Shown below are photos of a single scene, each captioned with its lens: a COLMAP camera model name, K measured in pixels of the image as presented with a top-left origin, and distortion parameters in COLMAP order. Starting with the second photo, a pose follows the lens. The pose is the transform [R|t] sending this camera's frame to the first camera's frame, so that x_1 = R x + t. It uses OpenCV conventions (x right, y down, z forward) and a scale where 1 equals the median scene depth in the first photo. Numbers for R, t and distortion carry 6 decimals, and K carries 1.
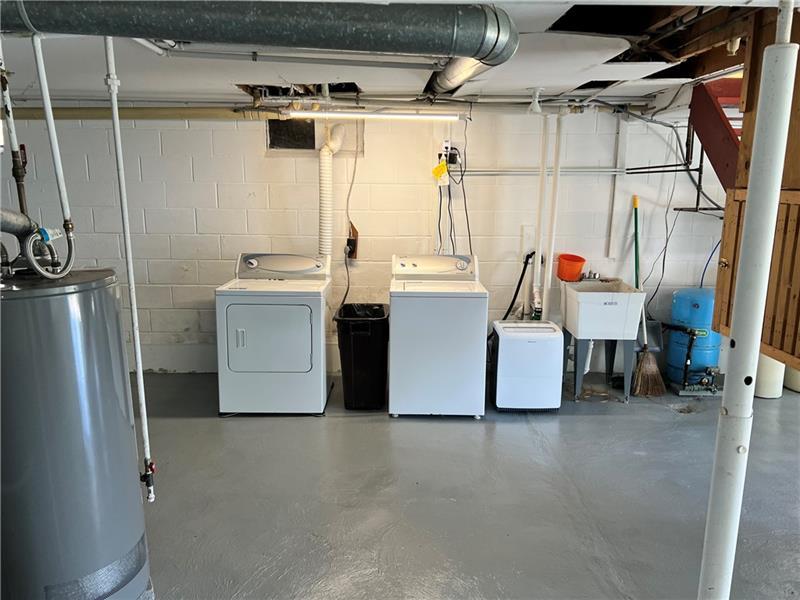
lens RADIAL K [[601.1, 0, 395.4], [0, 601.1, 294.9], [0, 0, 1]] dist [0.074346, -0.084633]
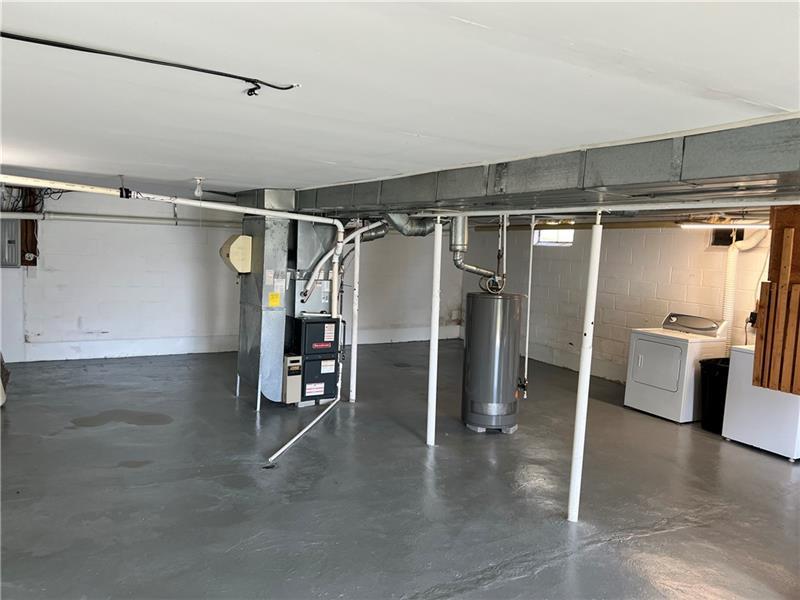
lens RADIAL K [[601.1, 0, 395.4], [0, 601.1, 294.9], [0, 0, 1]] dist [0.074346, -0.084633]
pose [[0.496363, 0.092154, -0.863210, 0.787374], [-0.206302, 0.978386, -0.014178, 0.056226], [0.843246, 0.185119, 0.504646, -0.386318]]
